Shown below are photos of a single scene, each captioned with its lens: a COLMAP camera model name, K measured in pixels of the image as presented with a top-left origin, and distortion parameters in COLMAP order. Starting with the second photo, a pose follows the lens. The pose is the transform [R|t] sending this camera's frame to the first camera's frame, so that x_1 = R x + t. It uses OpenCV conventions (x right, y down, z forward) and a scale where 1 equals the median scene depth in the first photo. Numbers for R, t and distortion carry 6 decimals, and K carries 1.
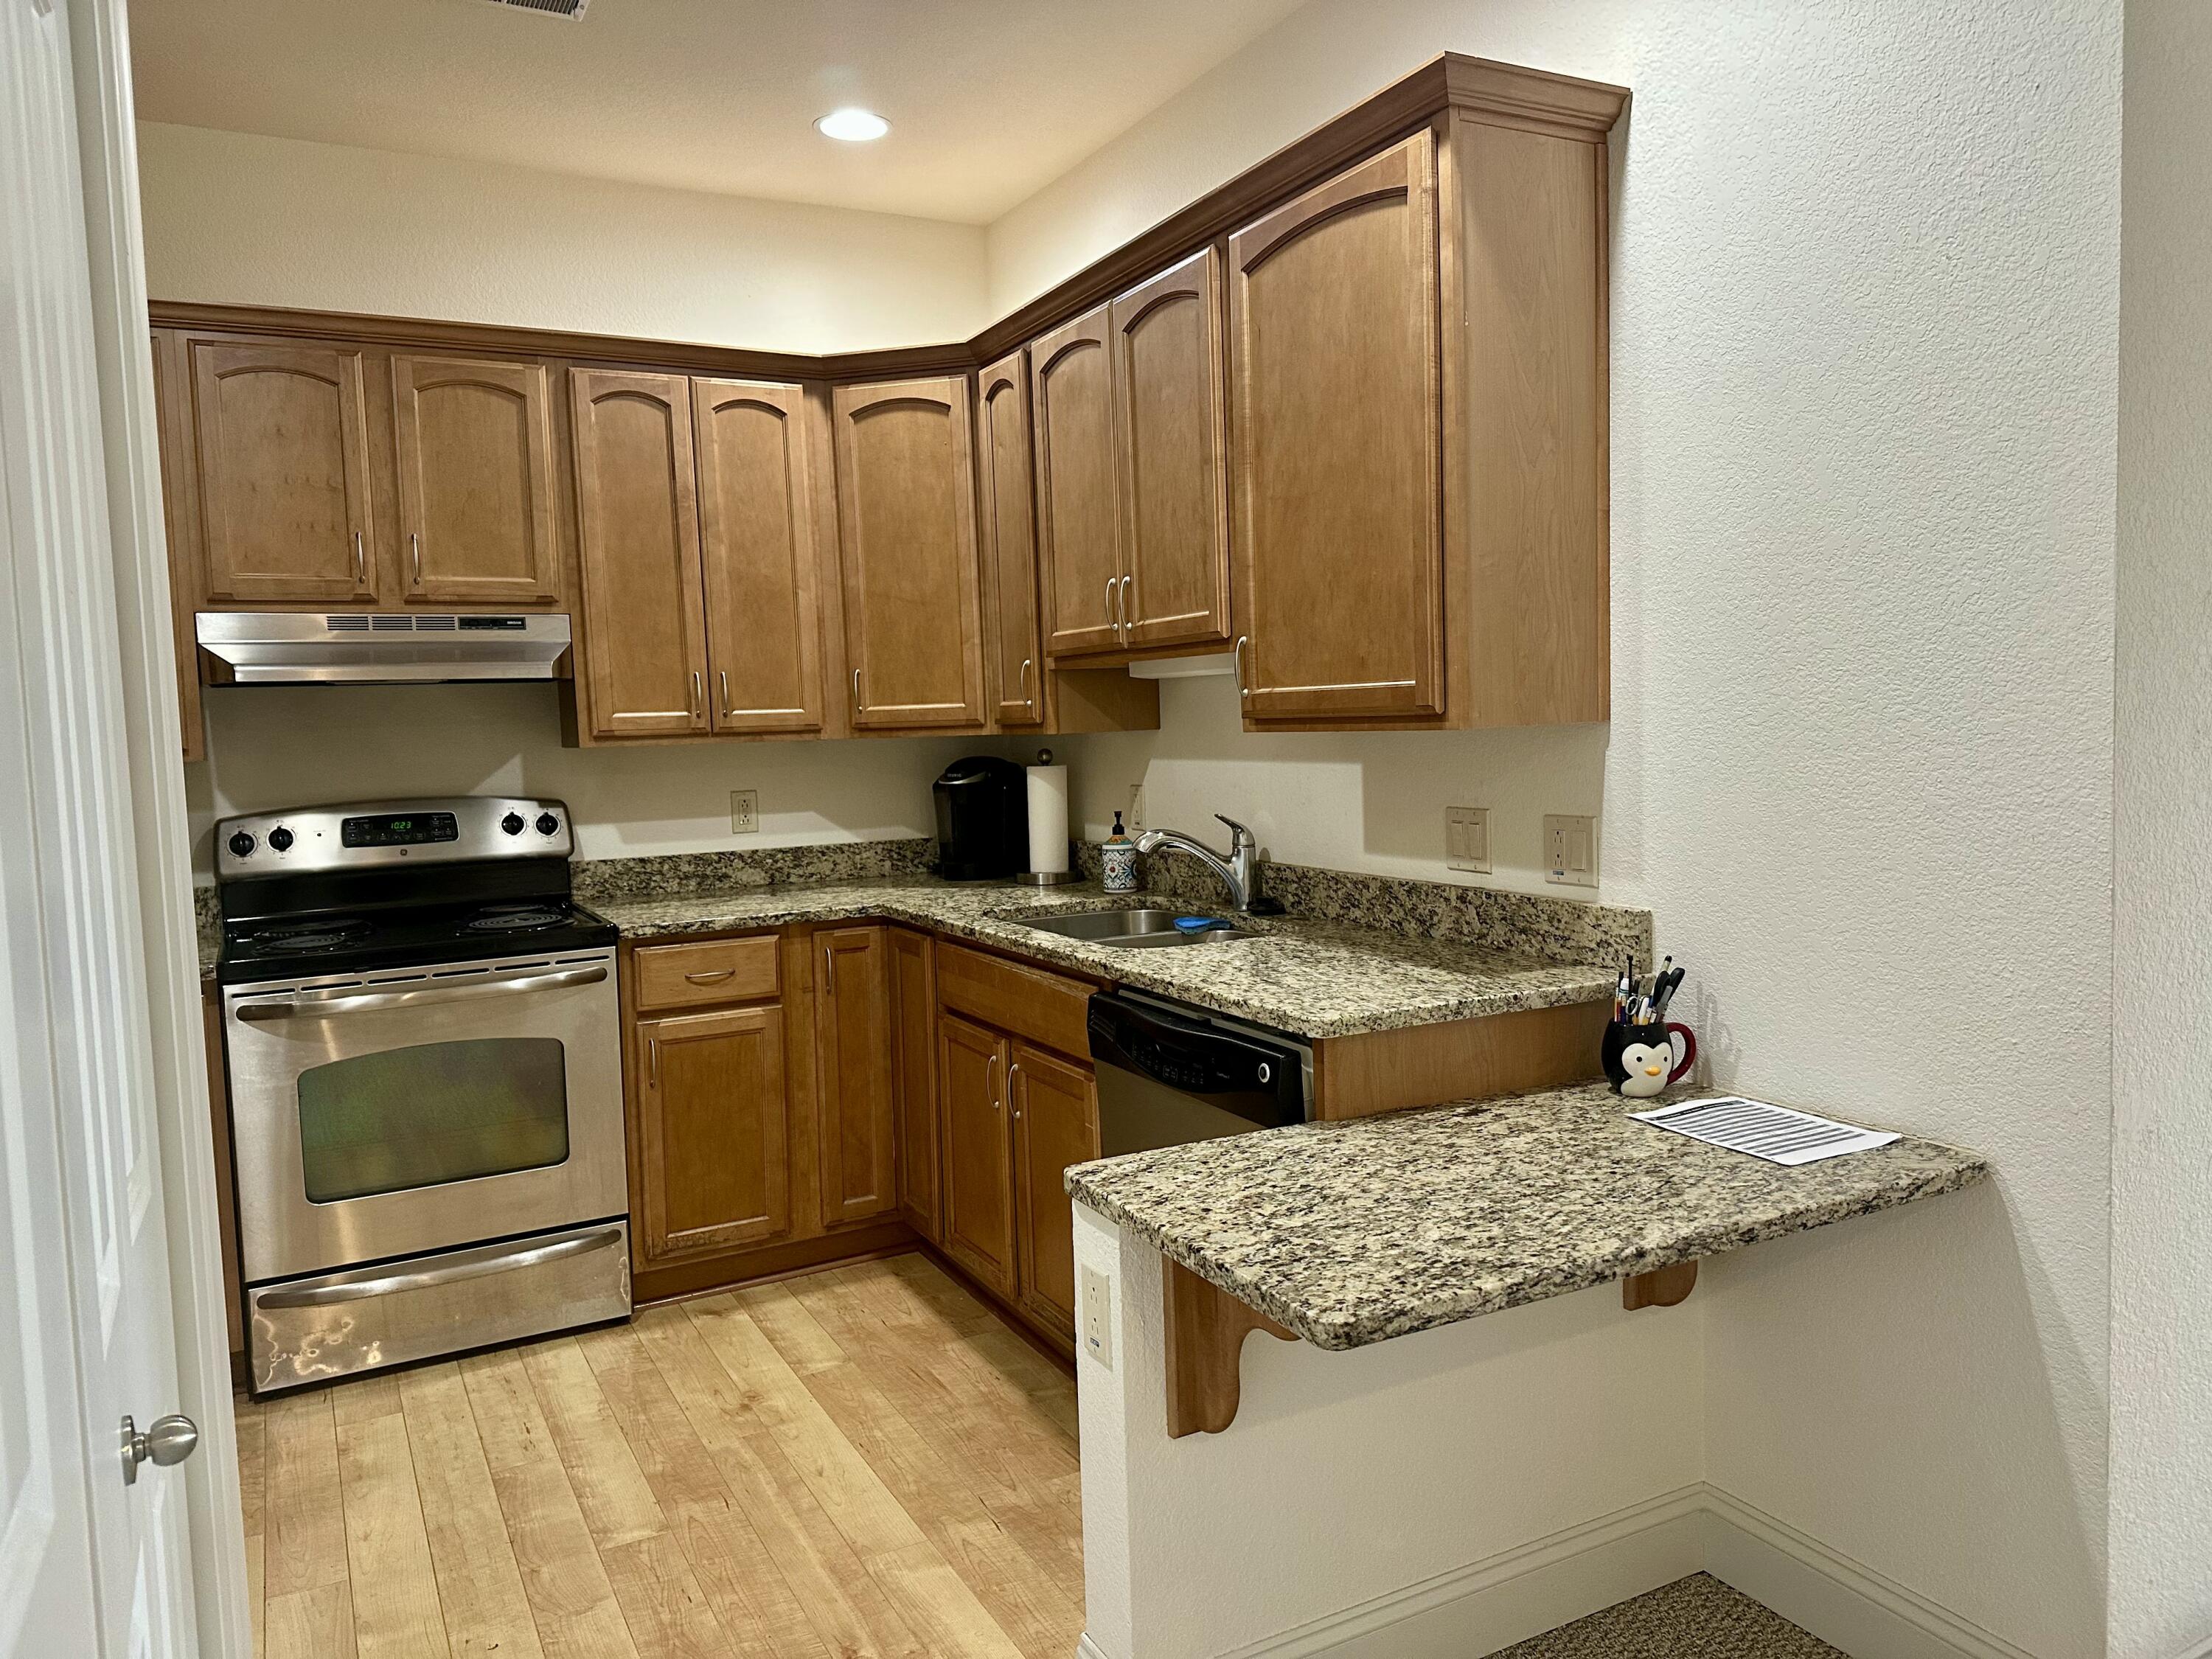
lens RADIAL K [[1546.6, 0, 1106.0], [0, 1546.6, 829.5], [0, 0, 1]] dist [0.027606, -0.001559]
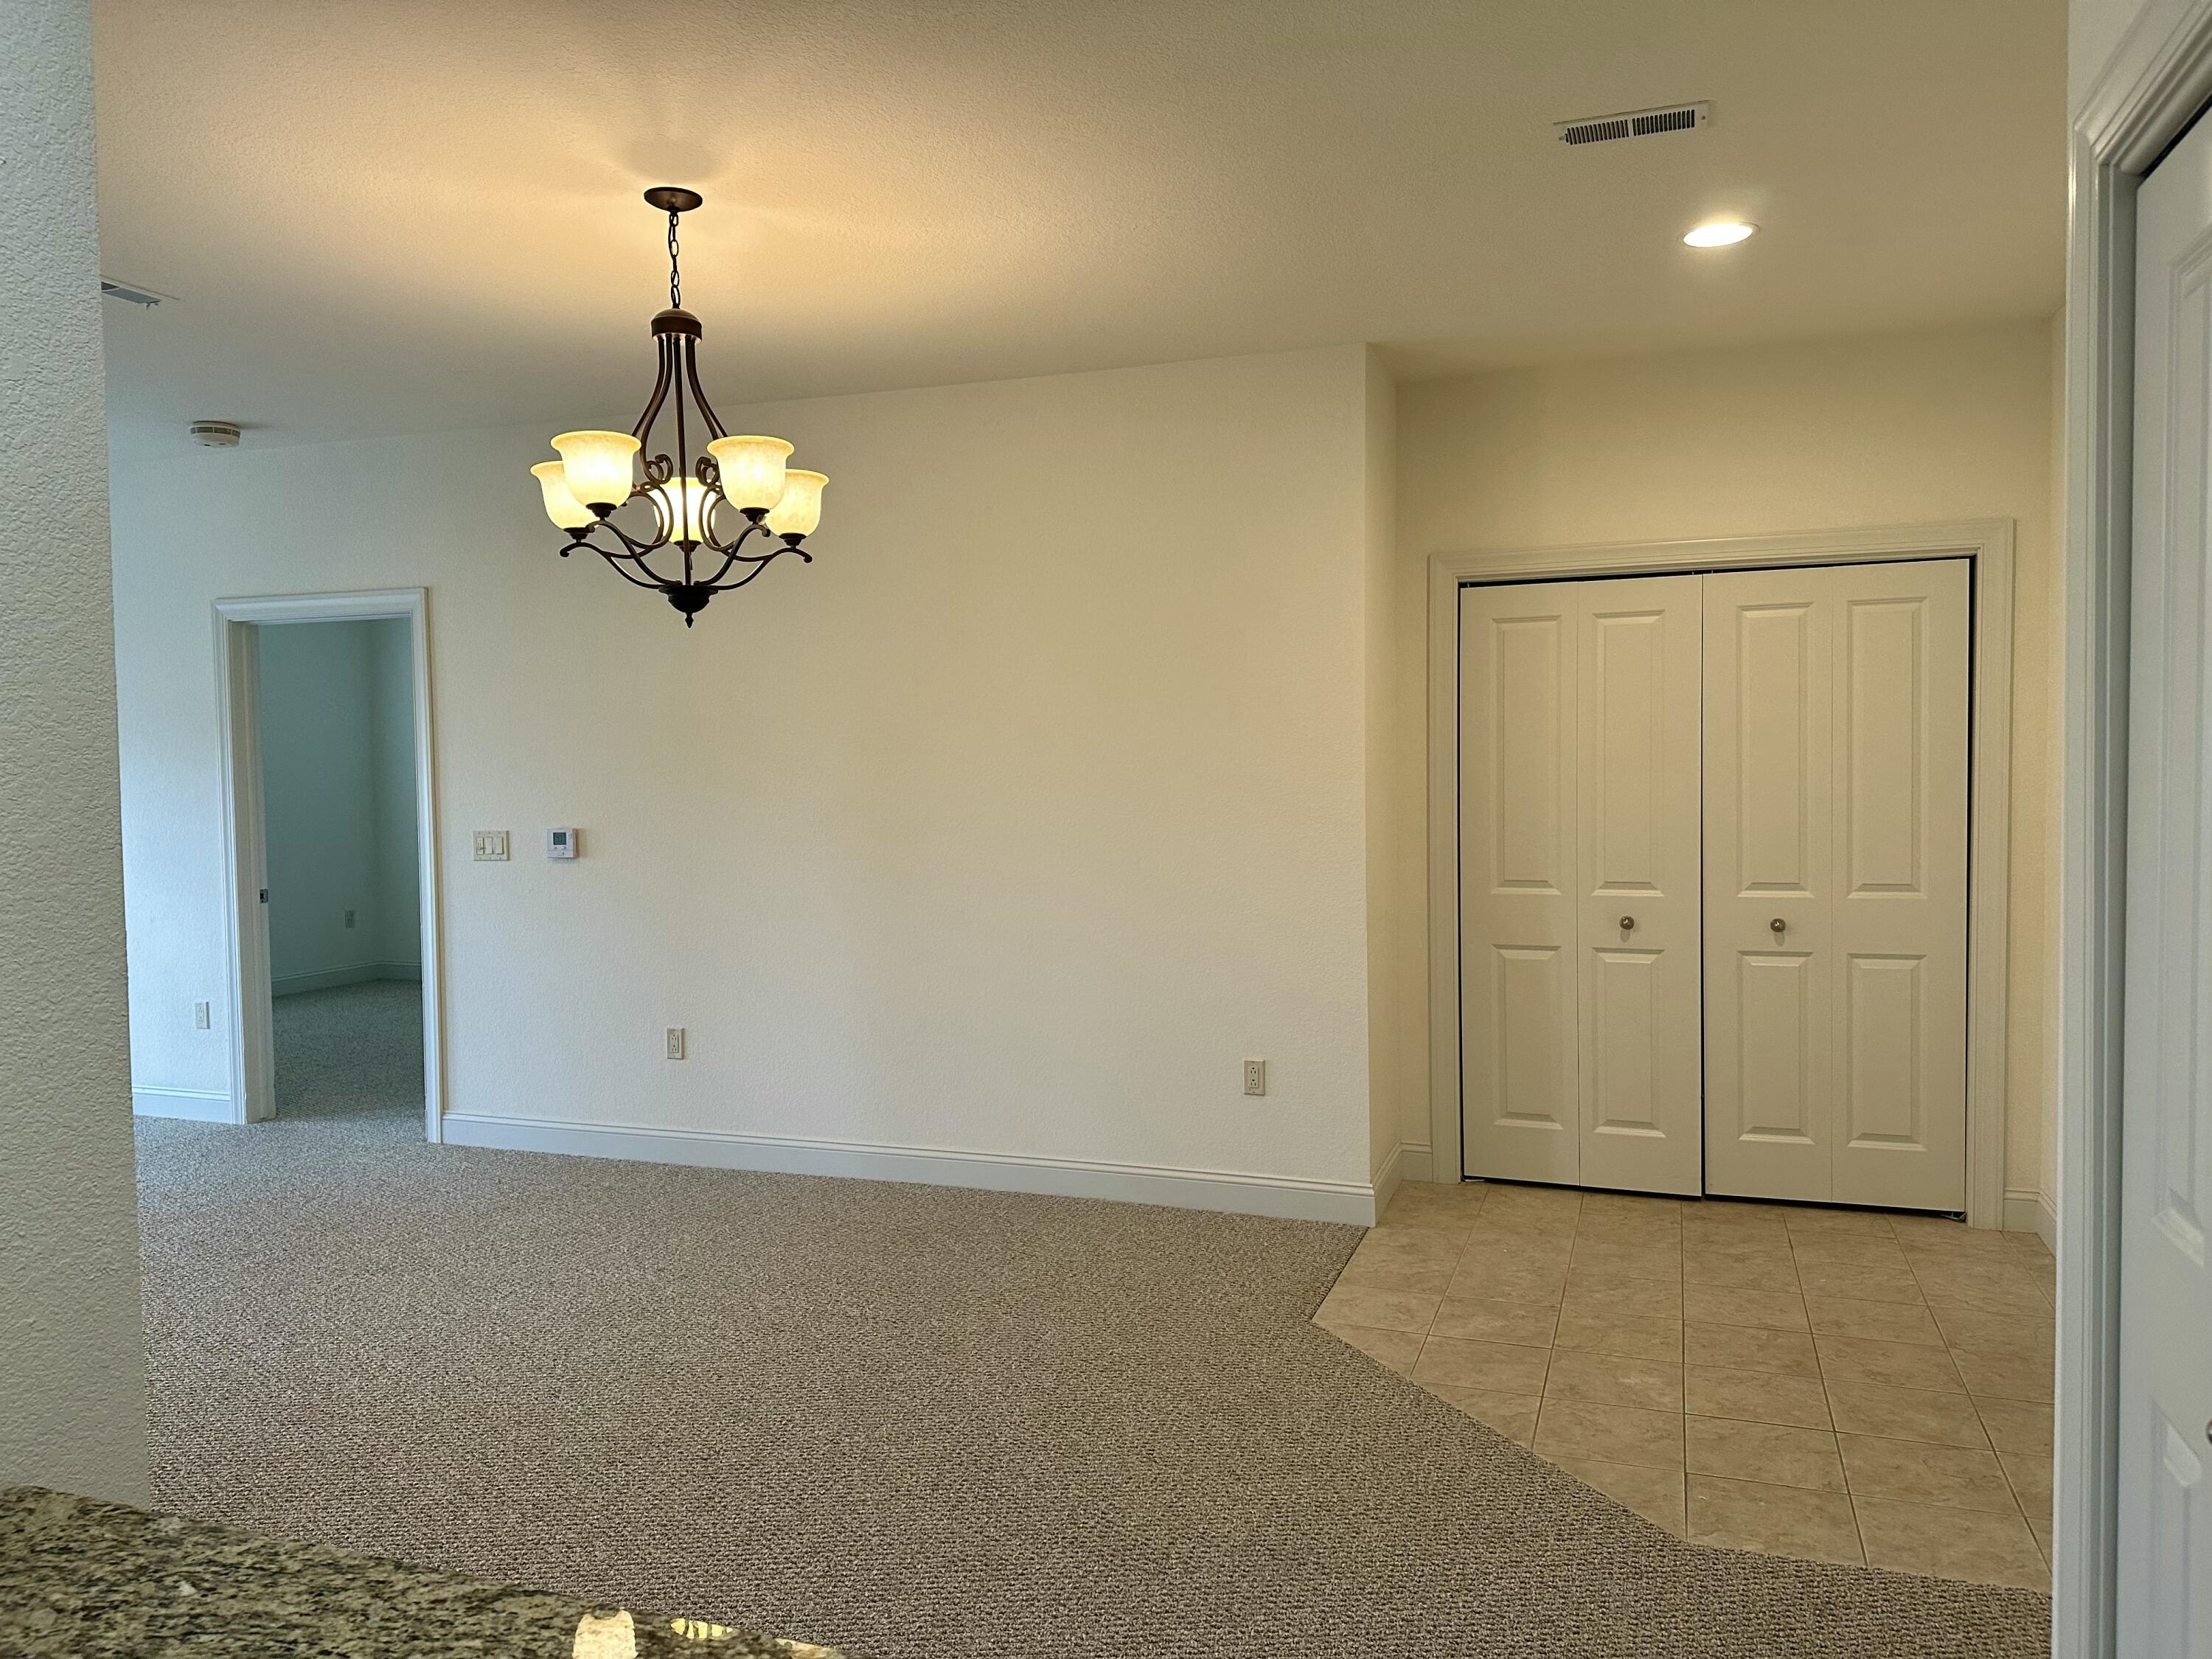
lens RADIAL K [[1546.6, 0, 1106.0], [0, 1546.6, 829.5], [0, 0, 1]] dist [0.027606, -0.001559]
pose [[-0.667050, 0.010824, 0.744935, -0.407573], [0.089253, 0.993854, 0.065481, -0.123945], [-0.739648, 0.110166, -0.663916, 1.145367]]
